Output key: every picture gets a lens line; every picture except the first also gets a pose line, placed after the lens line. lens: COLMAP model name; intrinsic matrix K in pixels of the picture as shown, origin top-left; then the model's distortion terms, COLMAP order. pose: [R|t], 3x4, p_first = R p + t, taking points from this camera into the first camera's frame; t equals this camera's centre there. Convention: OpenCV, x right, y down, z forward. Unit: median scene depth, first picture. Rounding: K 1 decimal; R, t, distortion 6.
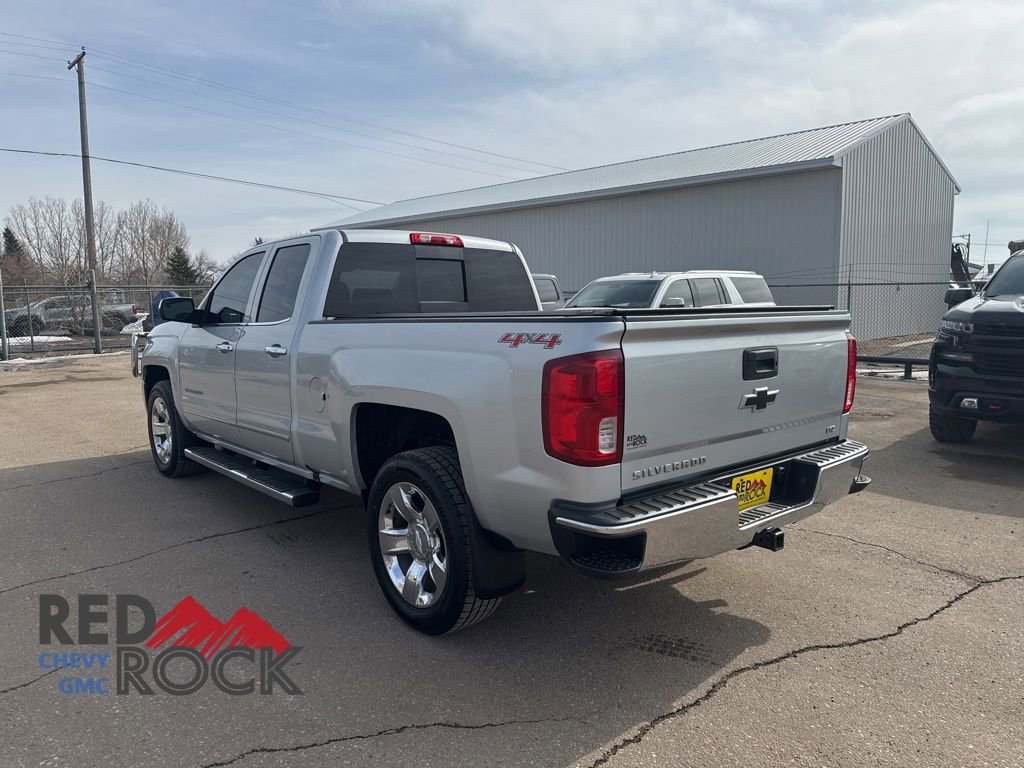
lens RADIAL K [[738.1, 0, 515.3], [0, 738.1, 381.1], [0, 0, 1]] dist [0.041071, -0.050454]
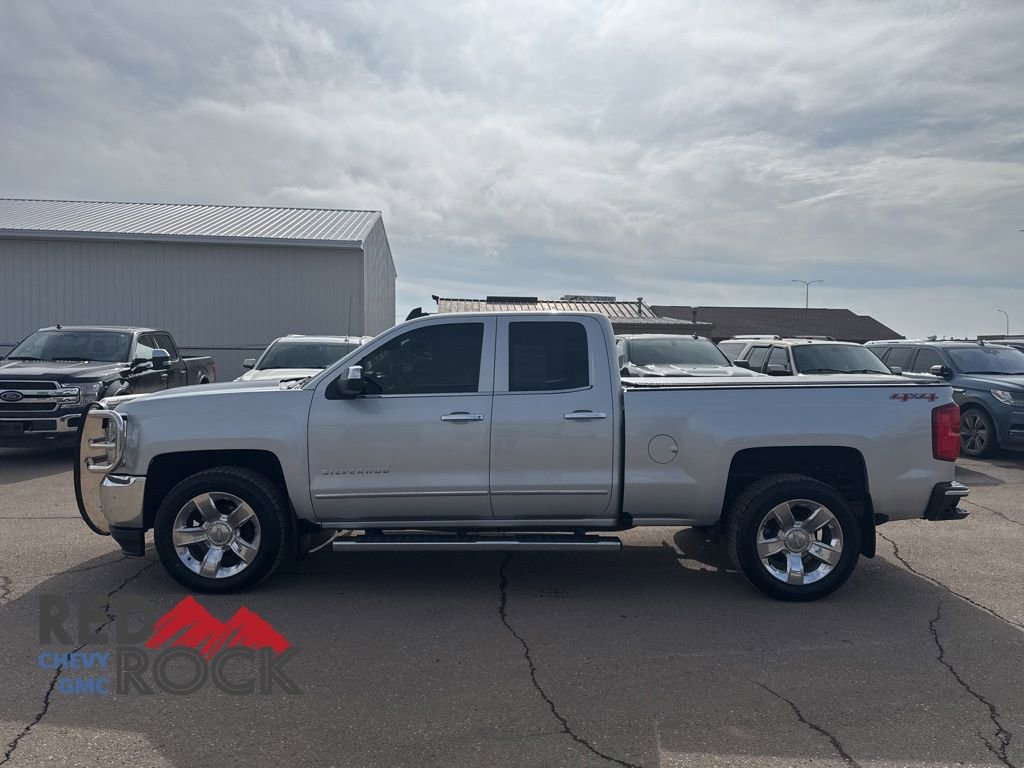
lens RADIAL K [[730.2, 0, 512.3], [0, 730.2, 386.7], [0, 0, 1]] dist [0.060120, -0.074974]
pose [[0.641240, -0.022146, 0.767021, -1.987380], [0.076043, 0.996497, -0.034802, -0.093218], [-0.763563, 0.080643, 0.640677, 0.593425]]
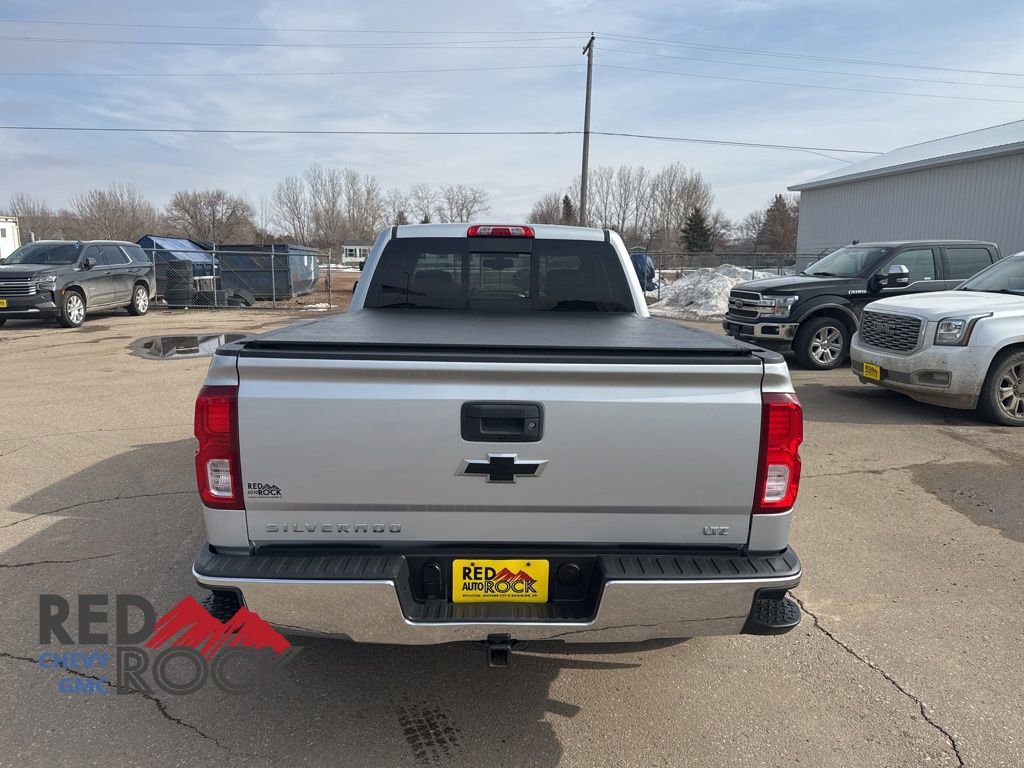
lens RADIAL K [[741.0, 0, 486.8], [0, 741.0, 383.8], [0, 0, 1]] dist [0.046556, -0.119112]
pose [[0.762112, 0.117585, -0.636679, 0.601939], [-0.079911, 0.992934, 0.087726, -0.096254], [0.642495, -0.015979, 0.766123, 0.308774]]
